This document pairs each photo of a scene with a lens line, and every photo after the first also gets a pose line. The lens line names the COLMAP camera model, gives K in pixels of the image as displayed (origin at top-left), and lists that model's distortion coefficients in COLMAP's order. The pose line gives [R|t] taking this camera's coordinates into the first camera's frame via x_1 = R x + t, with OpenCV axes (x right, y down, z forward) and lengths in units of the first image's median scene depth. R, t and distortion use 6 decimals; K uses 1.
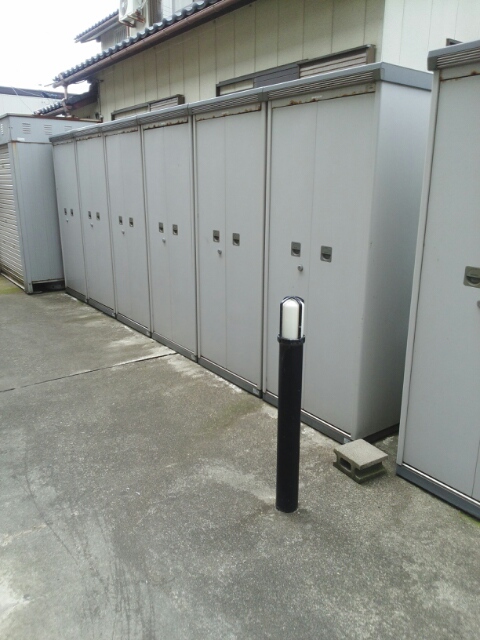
lens RADIAL K [[498.3, 0, 245.9], [0, 498.3, 322.9], [0, 0, 1]] dist [0.009213, -0.006581]
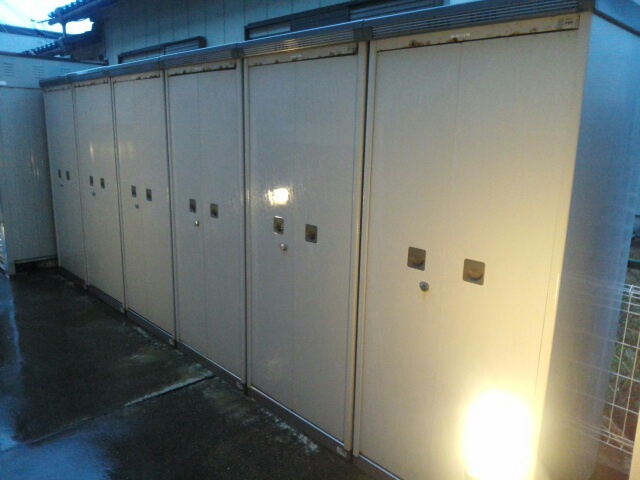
lens RADIAL K [[498.3, 0, 315.4], [0, 498.3, 234.7], [0, 0, 1]] dist [0.009213, -0.006581]
pose [[0.992696, -0.011943, 0.120050, -0.057744], [0.019563, 0.997853, -0.062498, -0.072732], [-0.119046, 0.064390, 0.990799, 0.183232]]
